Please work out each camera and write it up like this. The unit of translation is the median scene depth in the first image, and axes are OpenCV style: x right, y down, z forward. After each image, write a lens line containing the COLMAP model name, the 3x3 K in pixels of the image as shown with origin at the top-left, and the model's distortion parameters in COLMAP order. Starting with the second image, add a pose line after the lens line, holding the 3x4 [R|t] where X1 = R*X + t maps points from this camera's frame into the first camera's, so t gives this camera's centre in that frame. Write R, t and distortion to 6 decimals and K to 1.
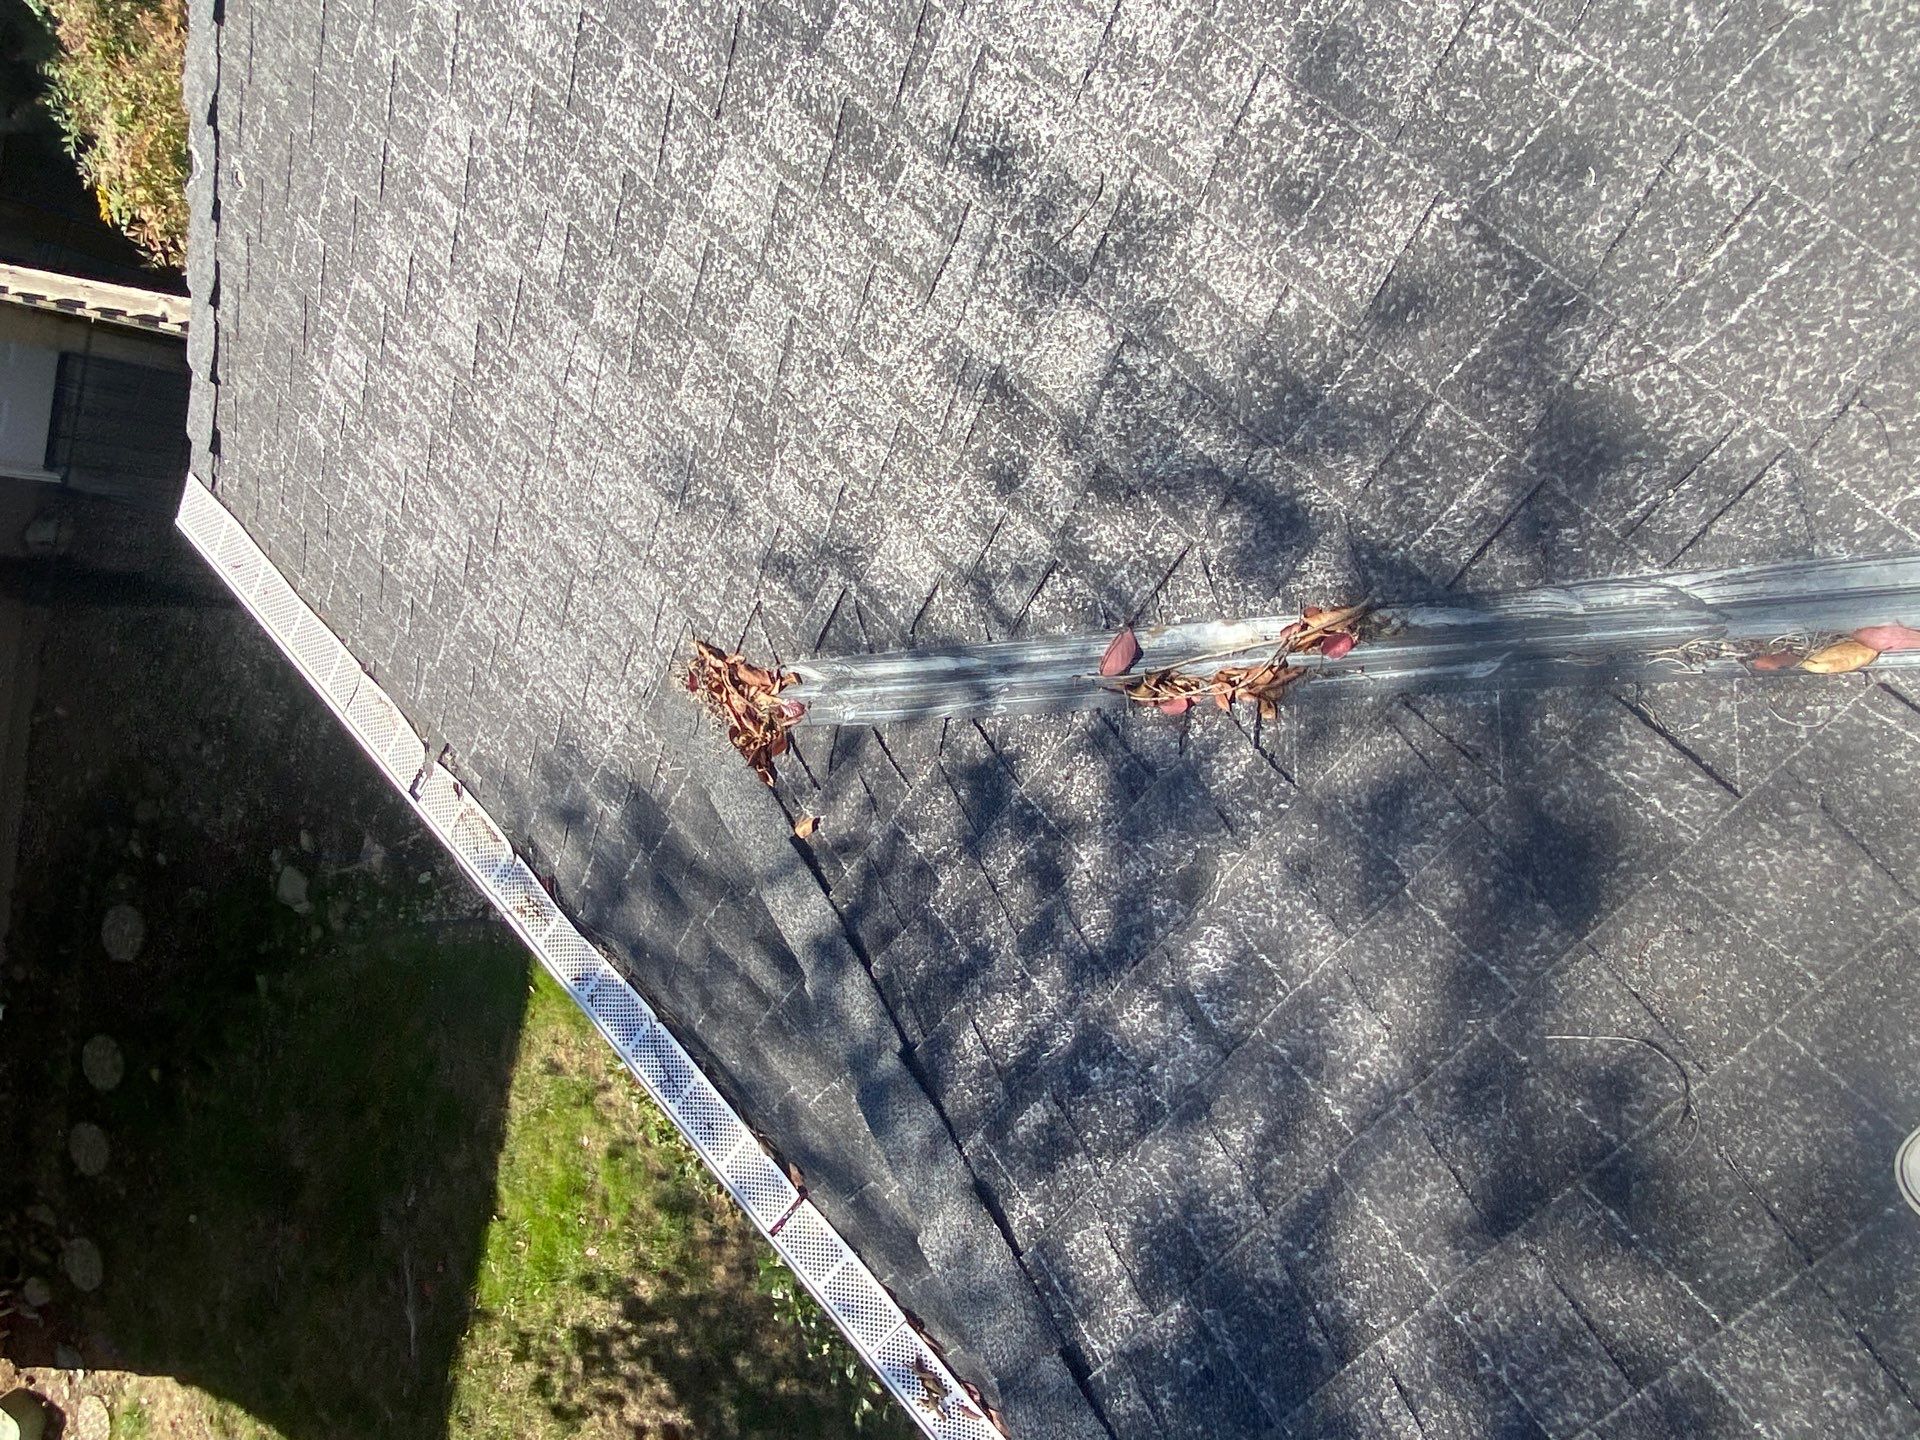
lens RADIAL K [[1286.2, 0, 960.0], [0, 1286.2, 720.0], [0, 0, 1]] dist [0.005609, -0.033800]
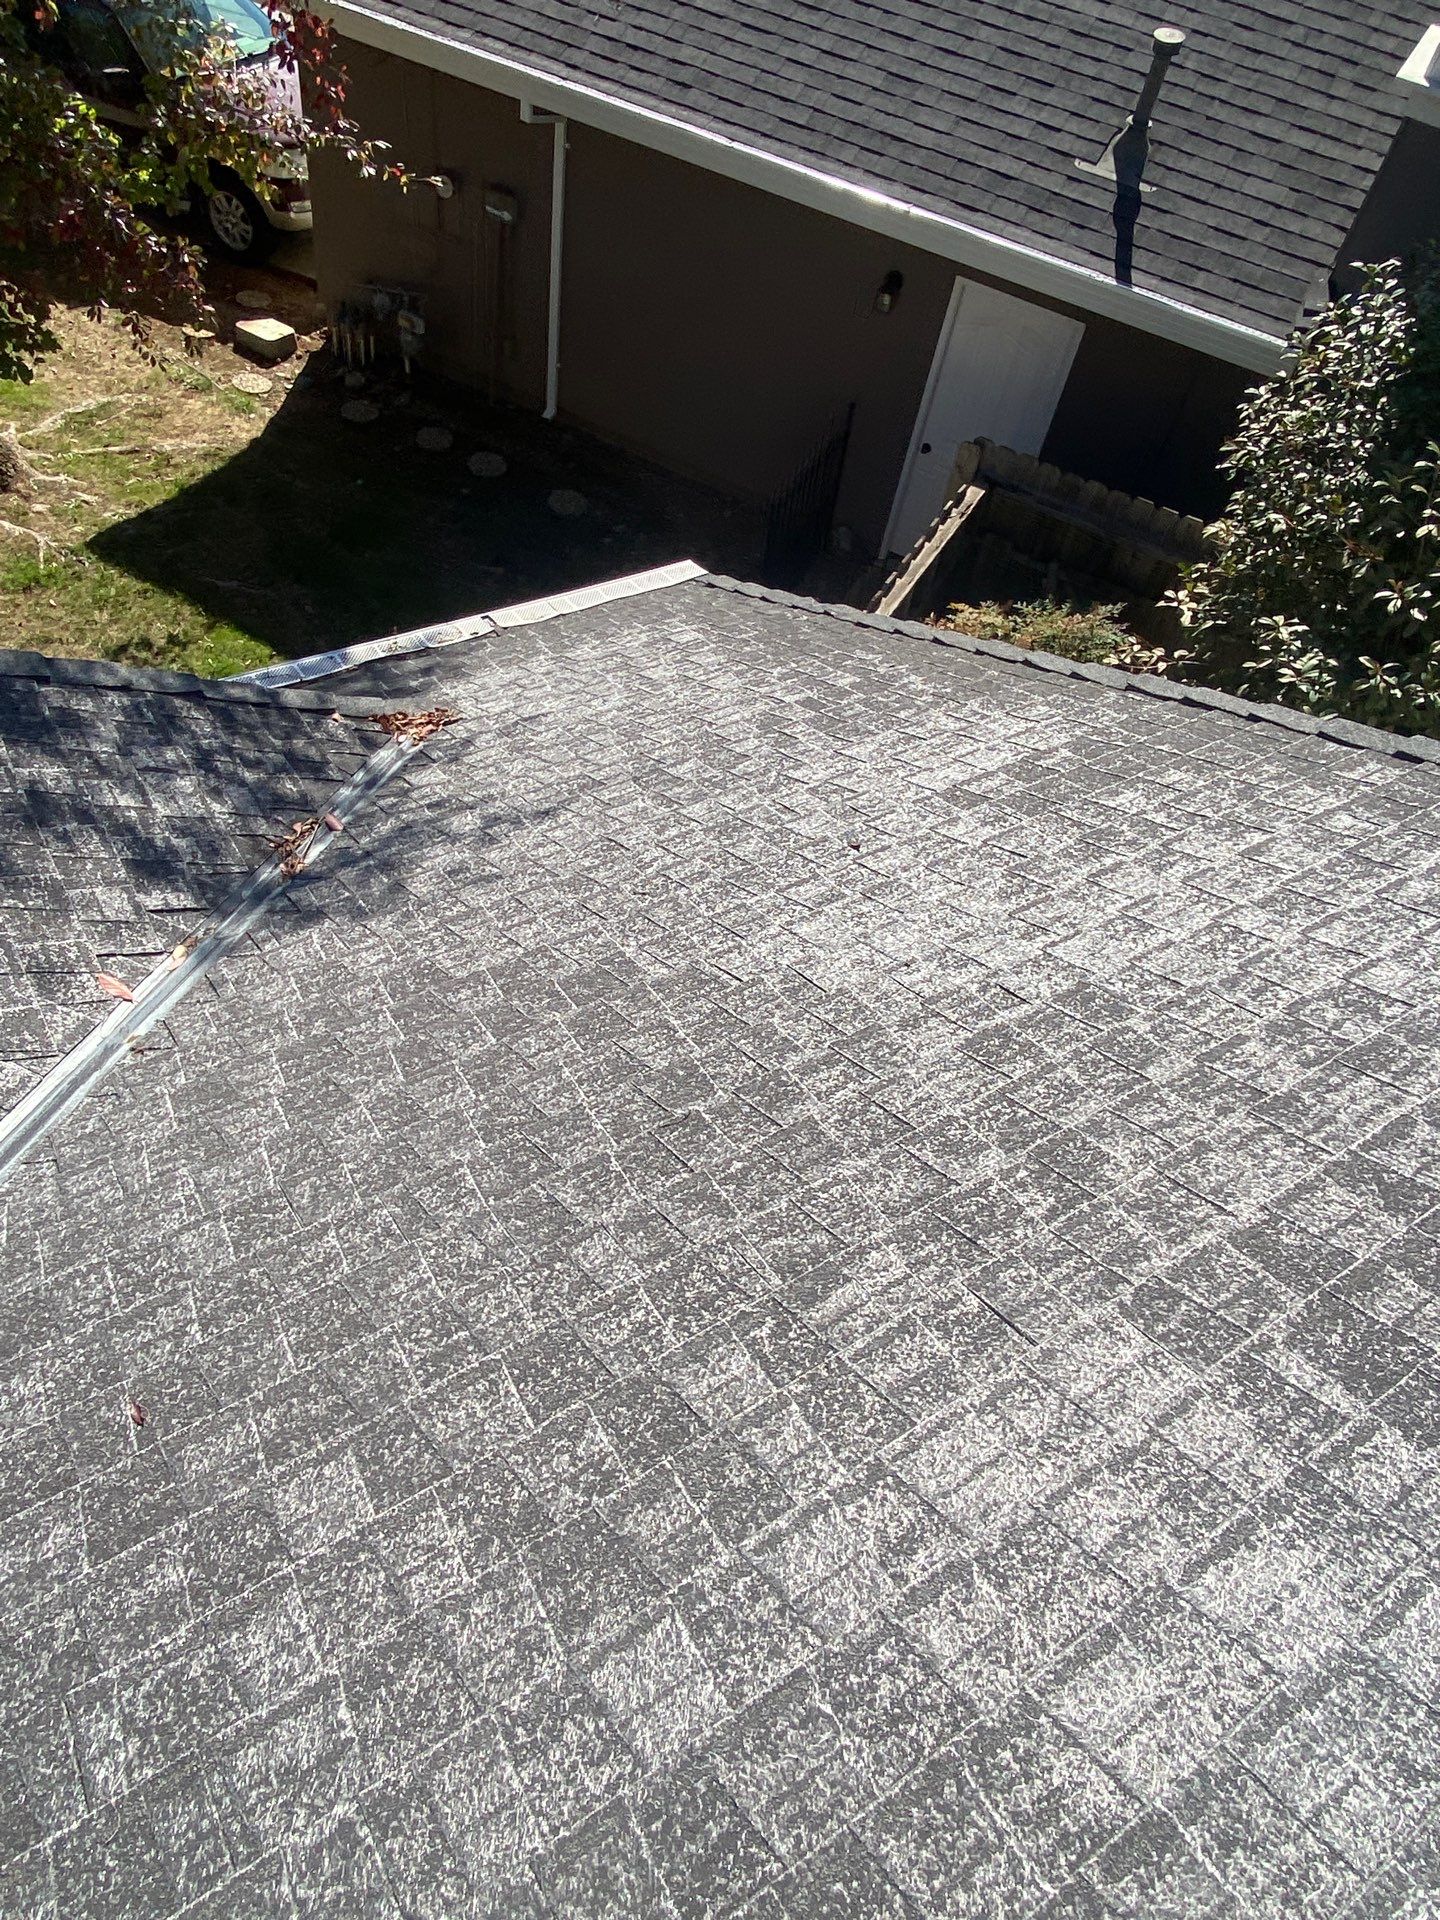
lens RADIAL K [[1224.9, 0, 720.0], [0, 1224.9, 916.1], [0, 0, 1]] dist [-0.000106, -0.000304]
pose [[-0.281608, 0.911090, -0.301017, 0.546621], [-0.955920, -0.293573, 0.005725, -0.563457], [-0.083155, 0.289360, 0.953602, -0.771932]]
